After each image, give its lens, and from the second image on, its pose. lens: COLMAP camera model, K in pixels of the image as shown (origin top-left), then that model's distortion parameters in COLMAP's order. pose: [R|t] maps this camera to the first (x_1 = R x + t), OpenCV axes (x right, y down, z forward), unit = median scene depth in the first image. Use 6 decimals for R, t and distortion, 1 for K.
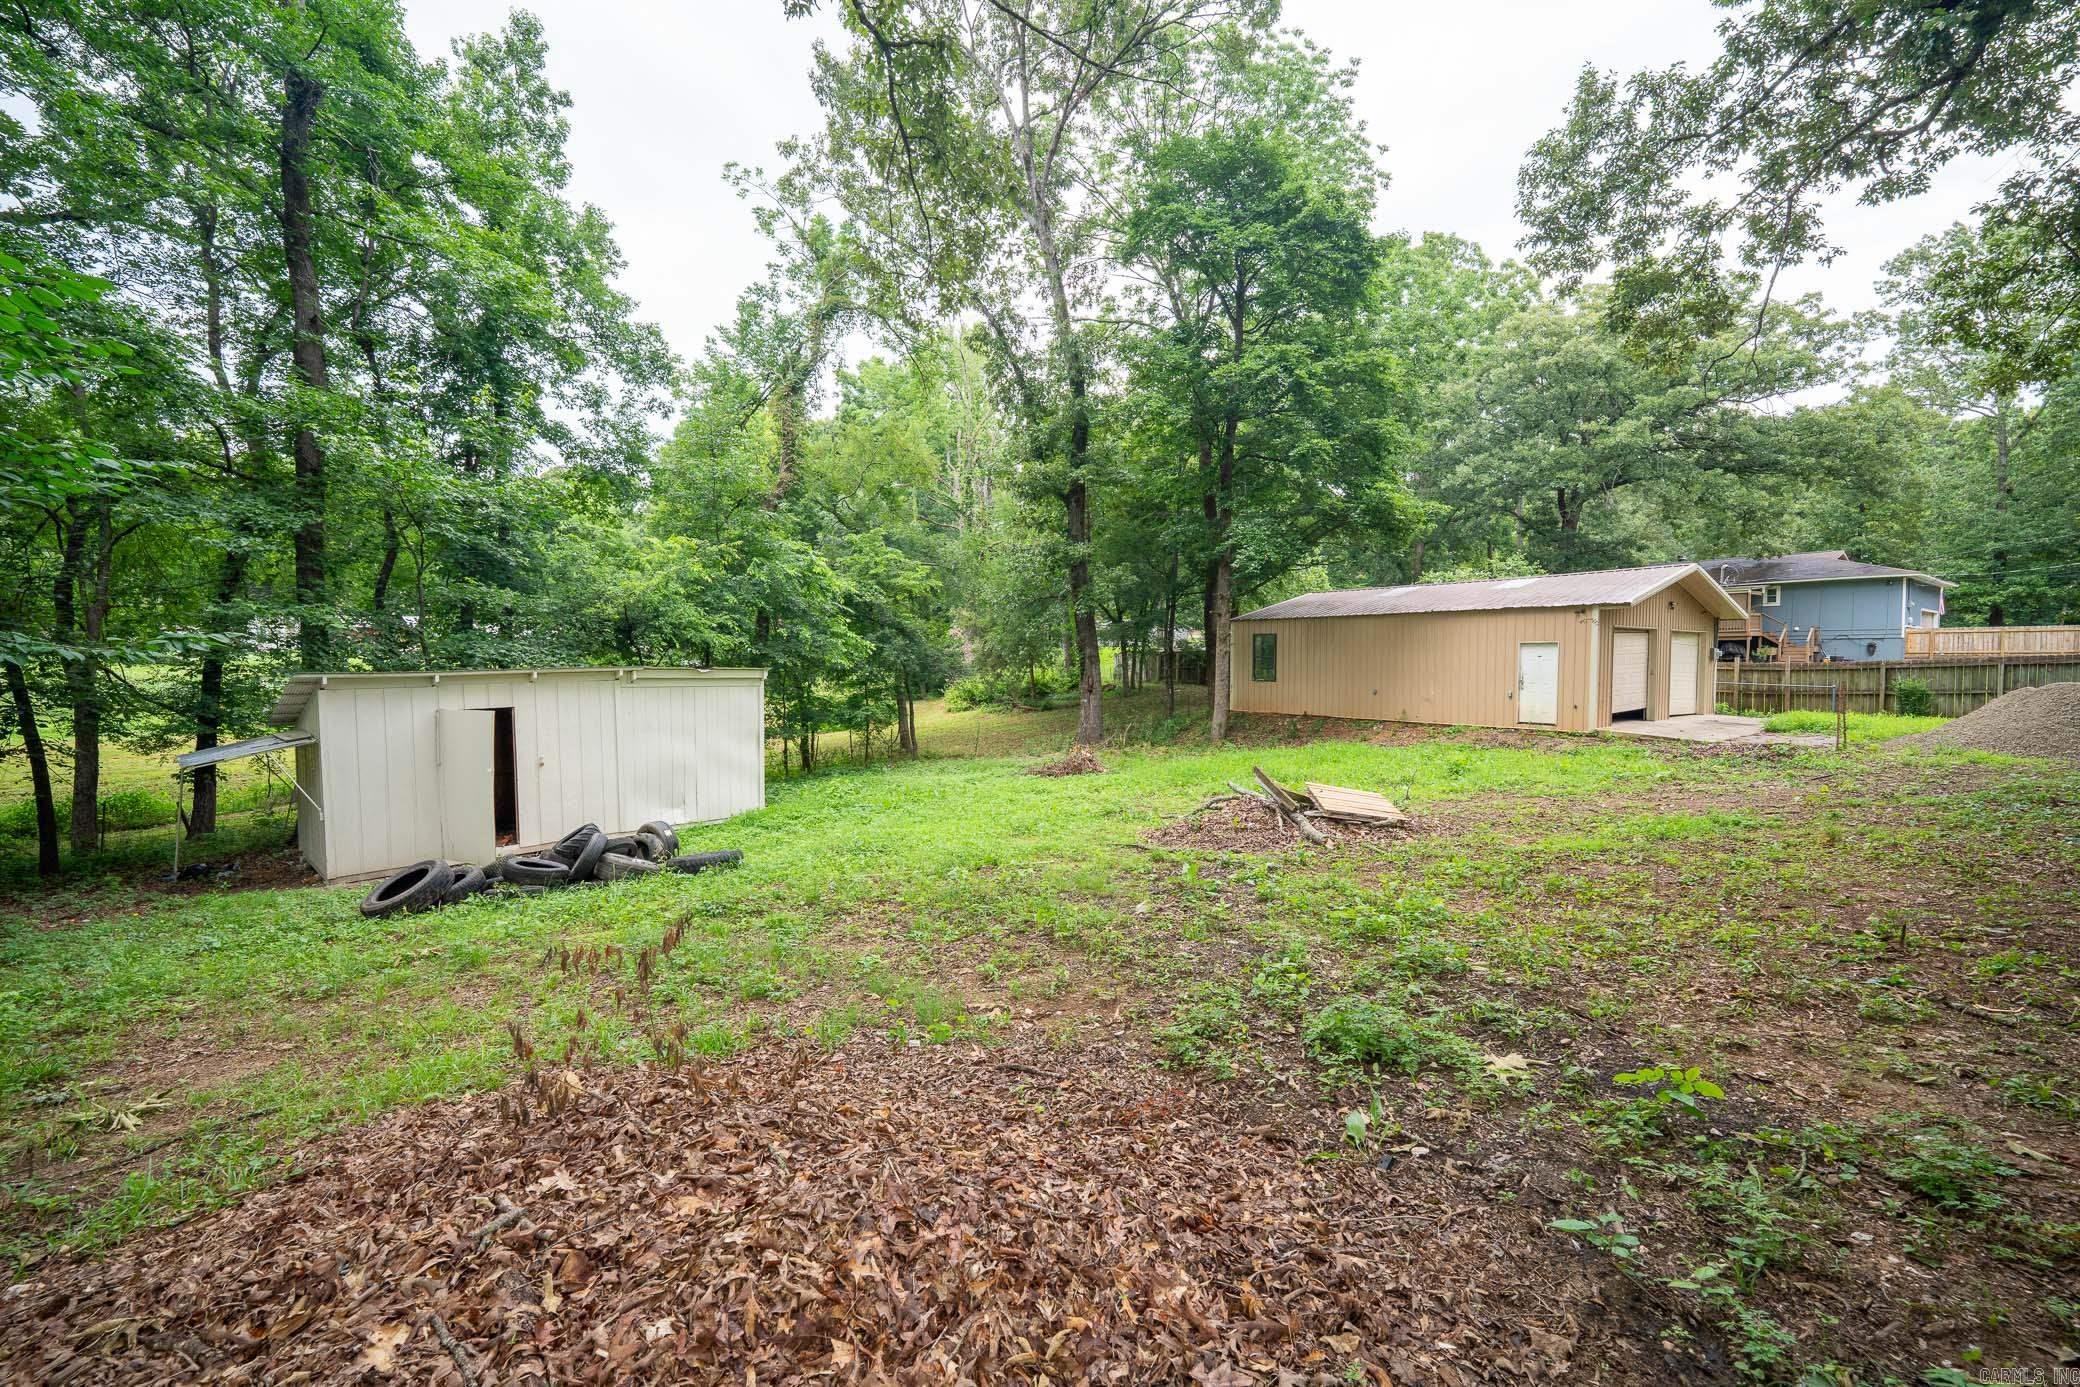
lens RADIAL K [[835.6, 0, 1043.6], [0, 835.6, 694.7], [0, 0, 1]] dist [0.001425, 0.000205]
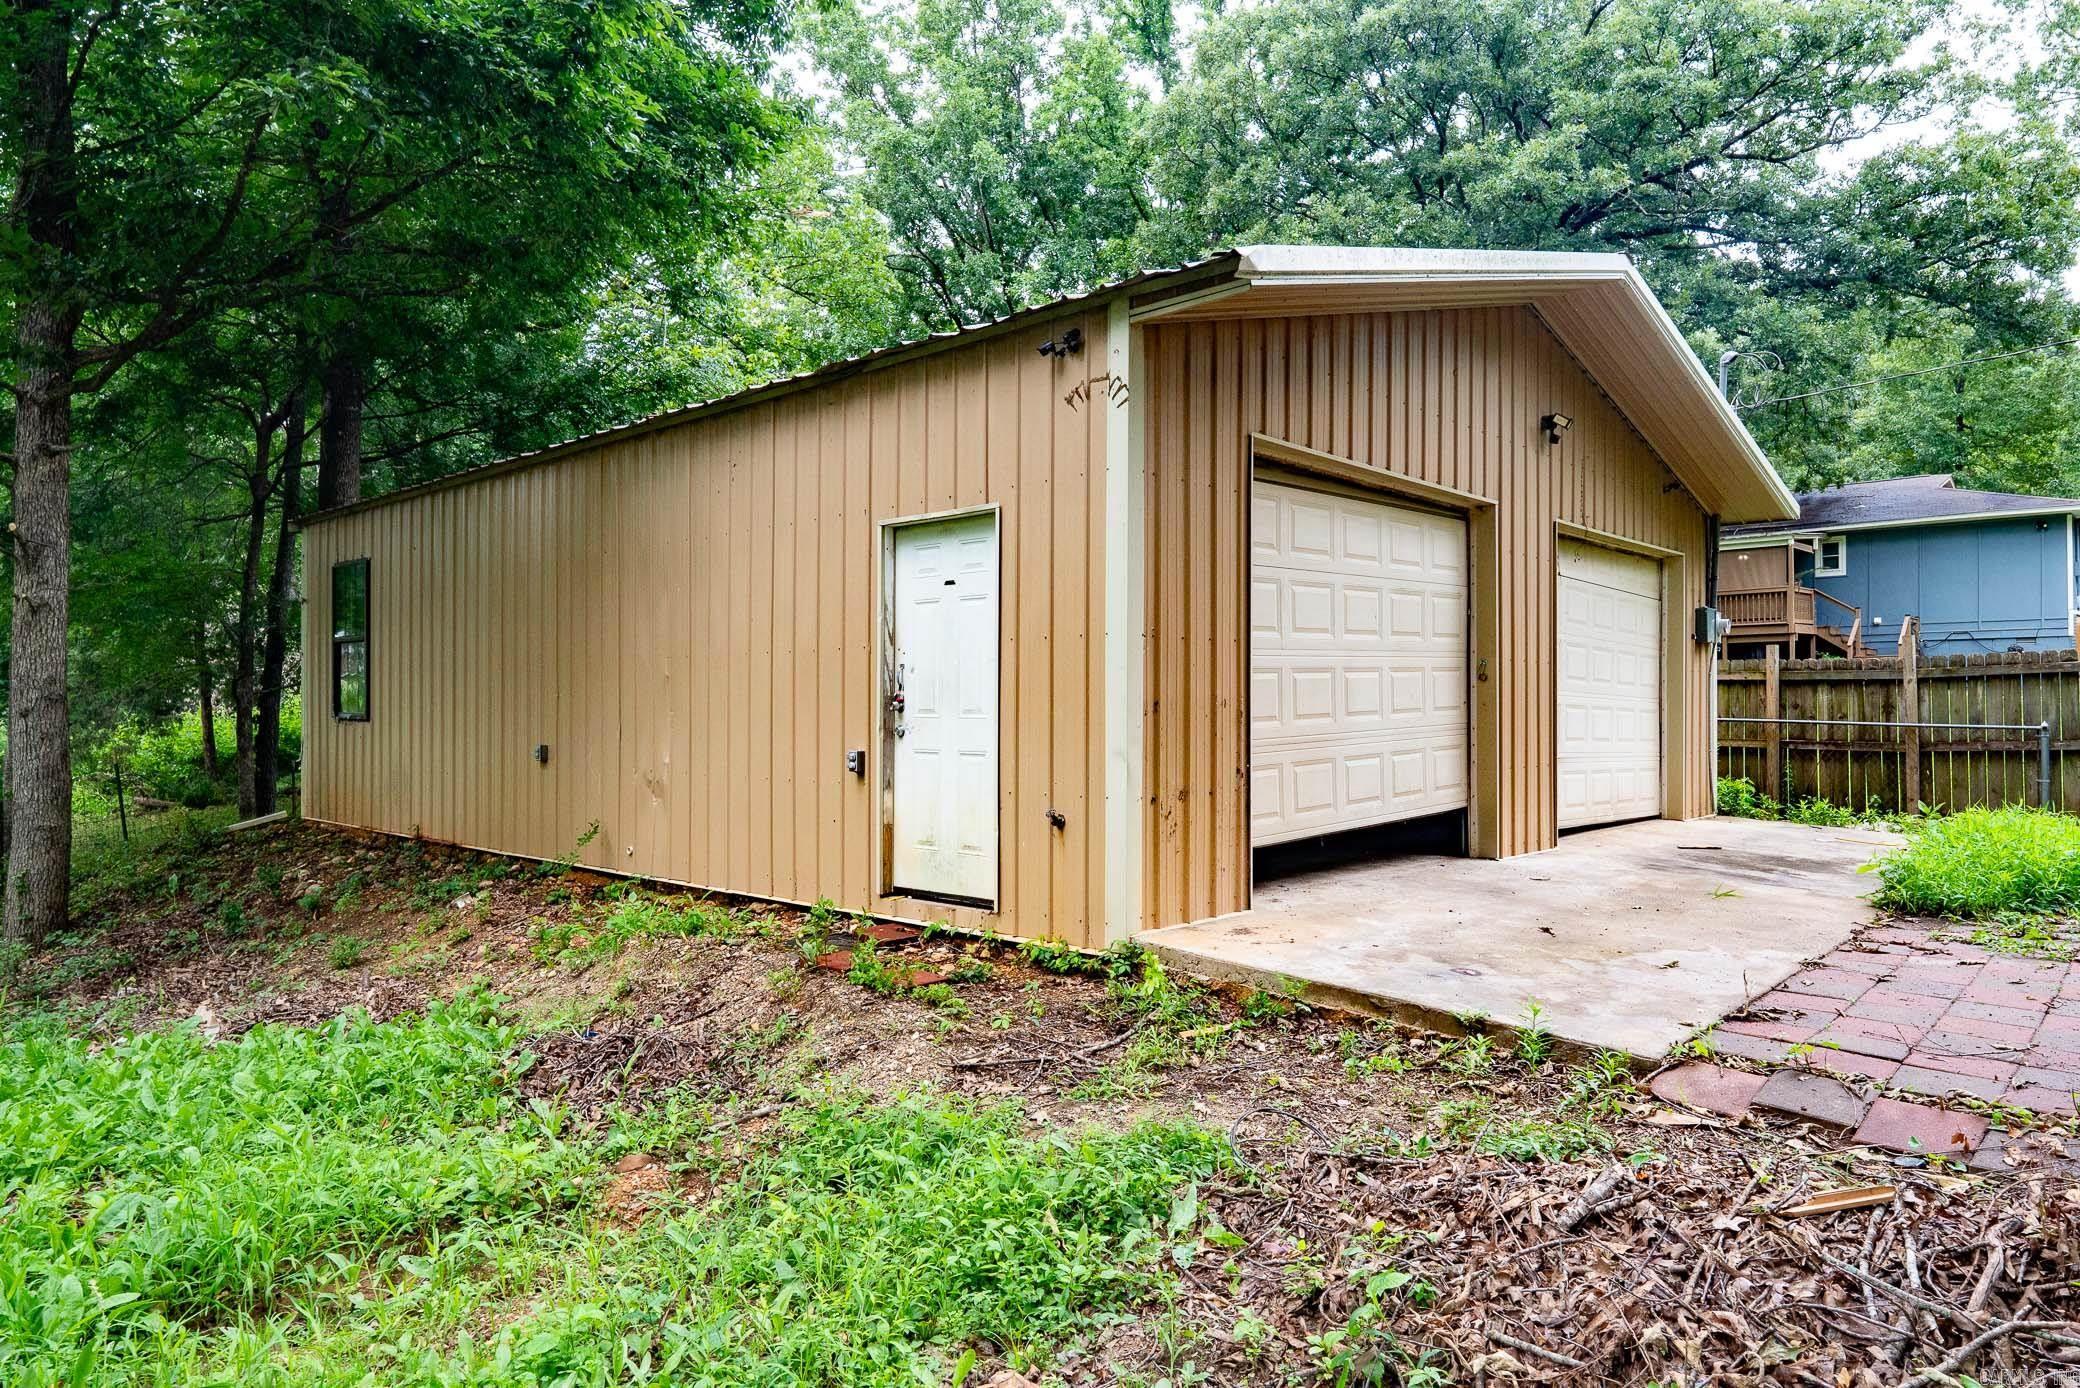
lens RADIAL K [[1263.3, 0, 1040.6], [0, 1263.3, 703.0], [0, 0, 1]] dist [-0.002643, -0.000579]
pose [[0.986332, 0.000658, 0.164766, 0.466823], [0.006778, 0.998983, -0.044566, -0.000123], [-0.164628, 0.045074, 0.985325, 0.563190]]
